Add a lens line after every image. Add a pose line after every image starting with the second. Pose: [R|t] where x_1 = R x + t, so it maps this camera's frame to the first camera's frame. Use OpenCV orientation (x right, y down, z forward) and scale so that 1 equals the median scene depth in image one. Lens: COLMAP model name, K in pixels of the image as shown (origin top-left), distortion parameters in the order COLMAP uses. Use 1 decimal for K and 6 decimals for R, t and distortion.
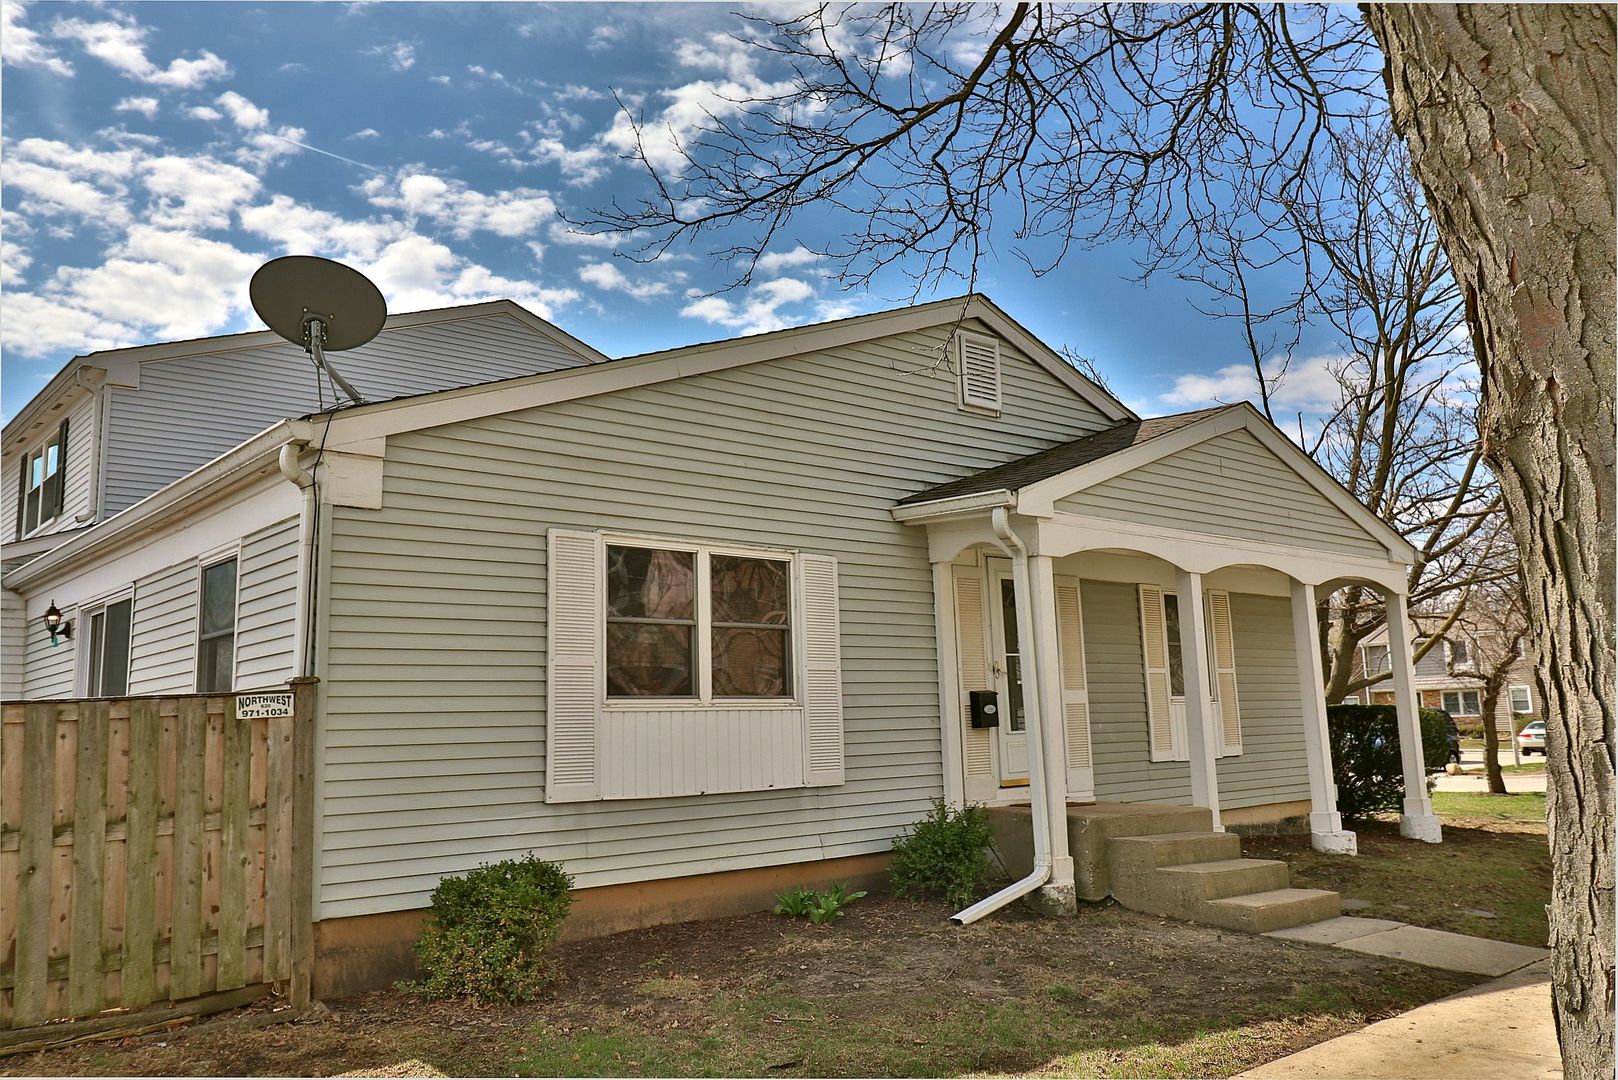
lens RADIAL K [[1291.5, 0, 809.0], [0, 1291.5, 540.0], [0, 0, 1]] dist [-0.003924, -0.000862]
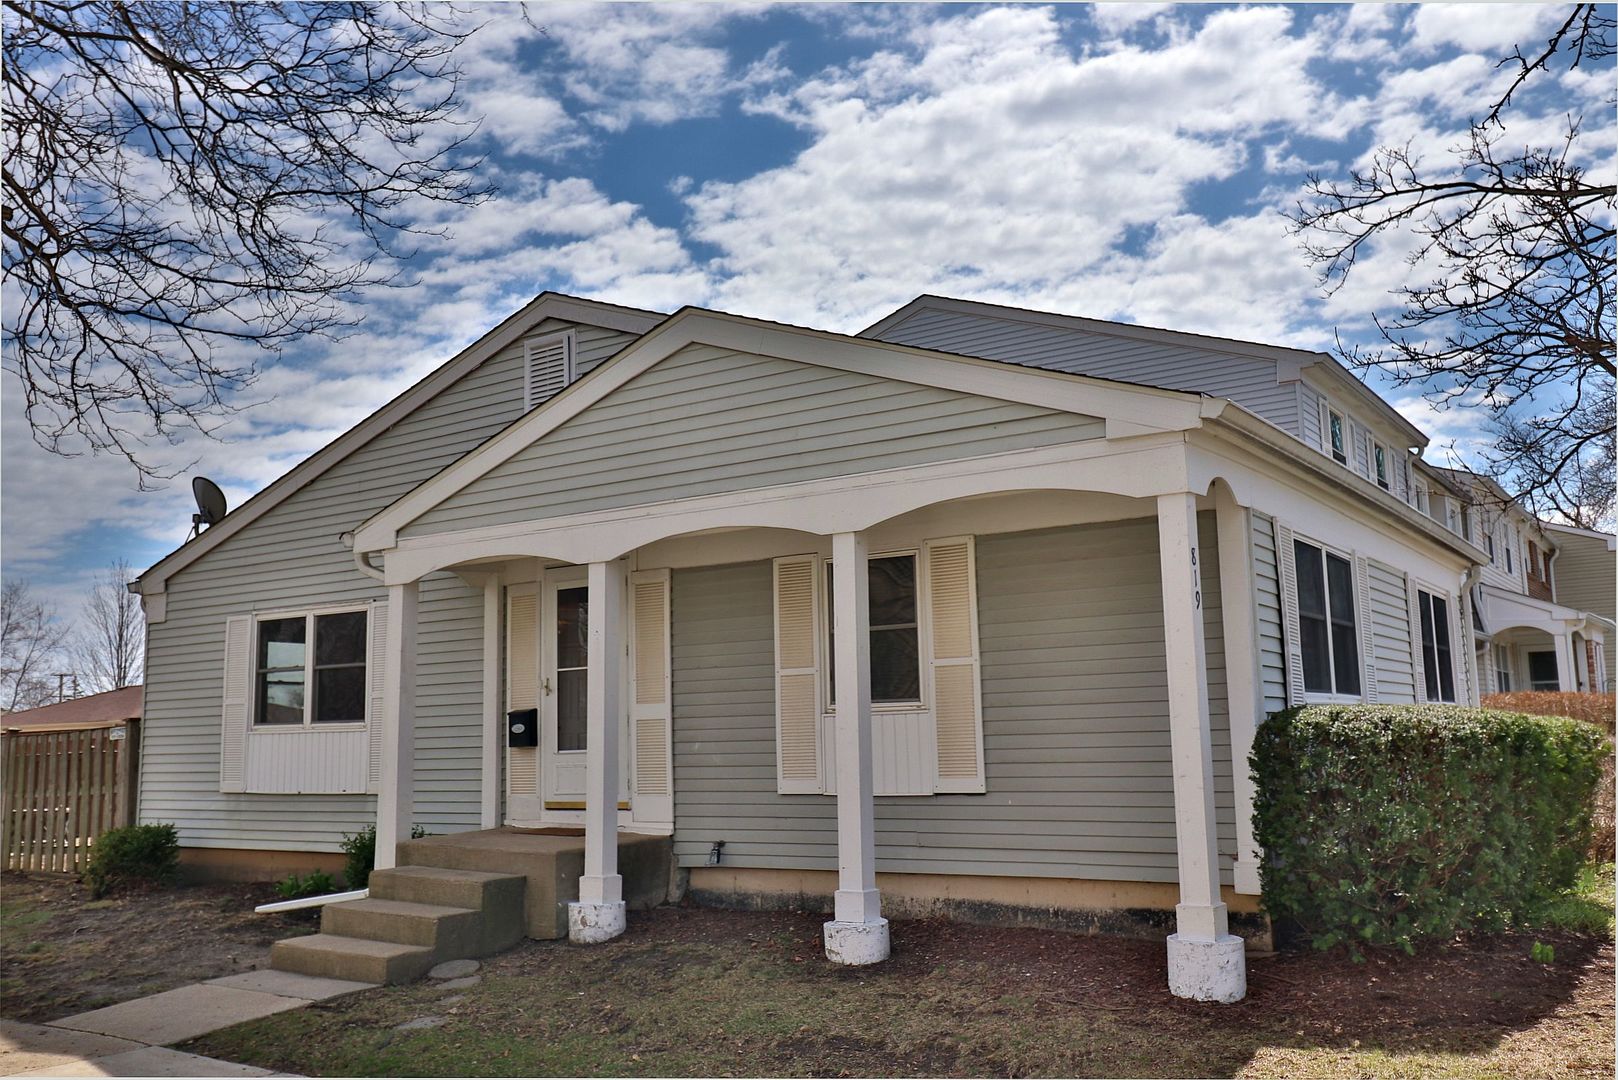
lens RADIAL K [[1438.8, 0, 809.0], [0, 1438.8, 540.0], [0, 0, 1]] dist [0.008214, 0.007607]
pose [[0.237701, -0.100127, -0.966164, 1.221651], [0.163517, 0.984602, -0.061809, 0.089971], [0.957476, -0.143292, 0.250413, 0.921435]]
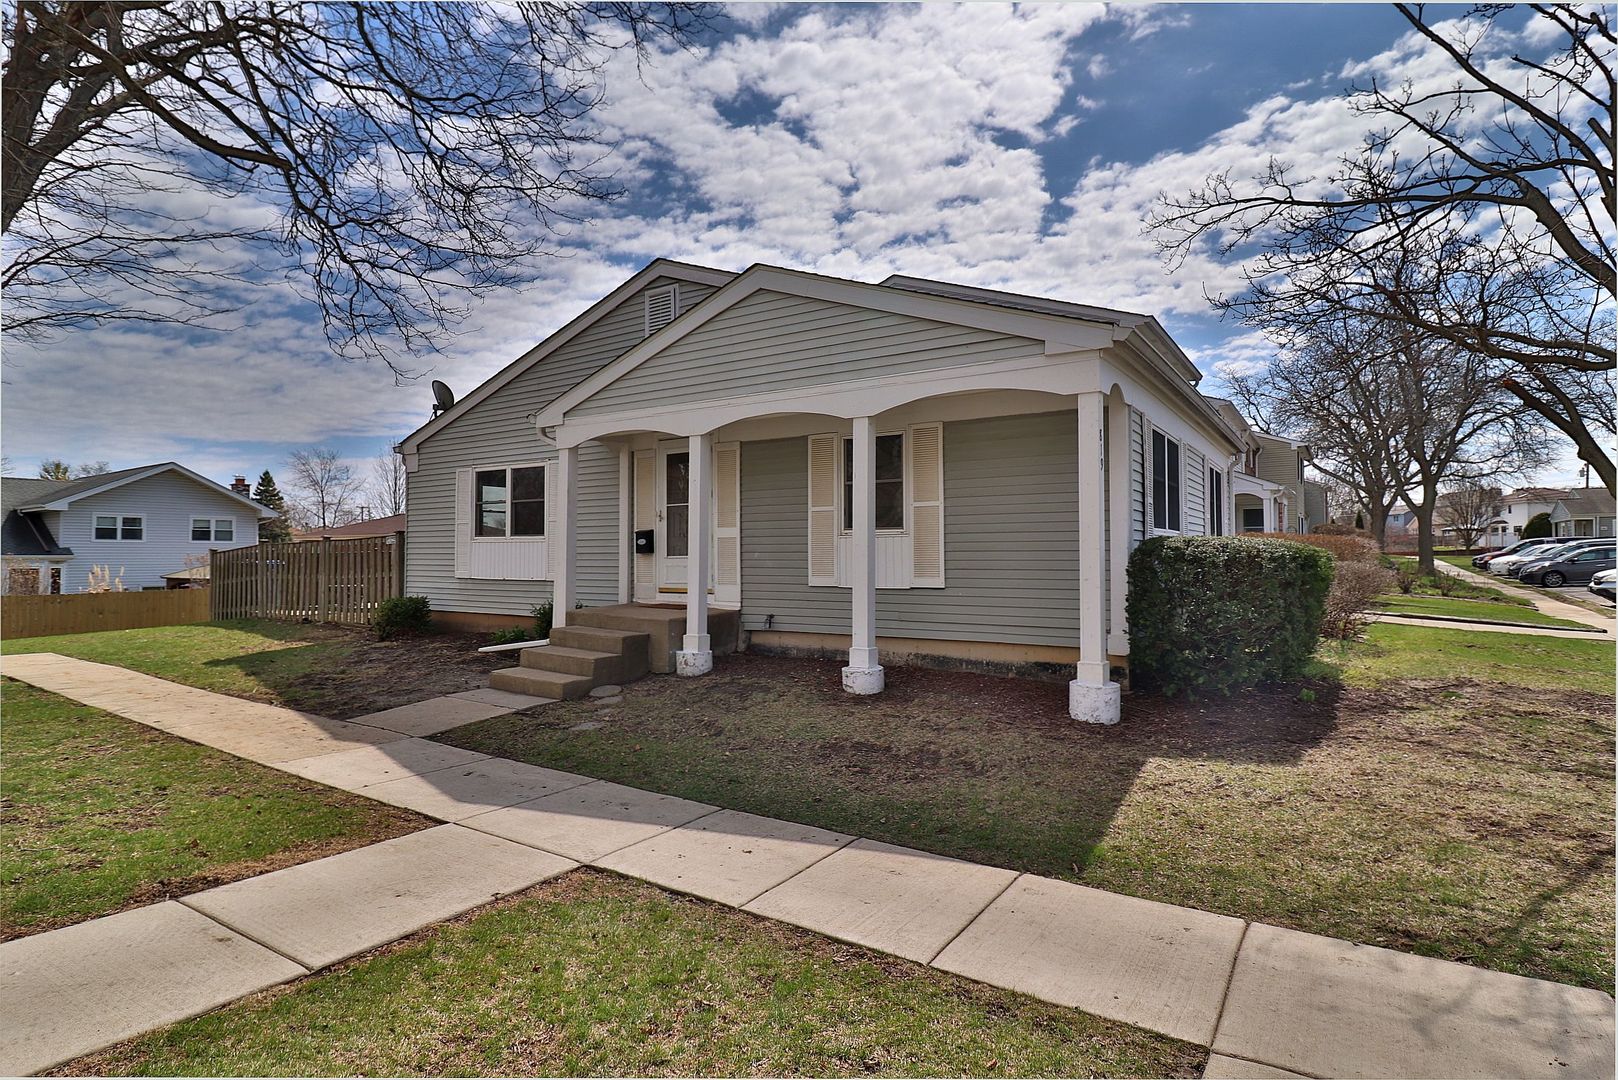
lens RADIAL K [[837.2, 0, 809.0], [0, 837.2, 540.0], [0, 0, 1]] dist [-0.002383, -0.000543]
pose [[0.250136, 0.022329, -0.967953, 1.126250], [0.143317, 0.987867, 0.059824, 0.093606], [0.957545, -0.153688, 0.243900, 0.910757]]
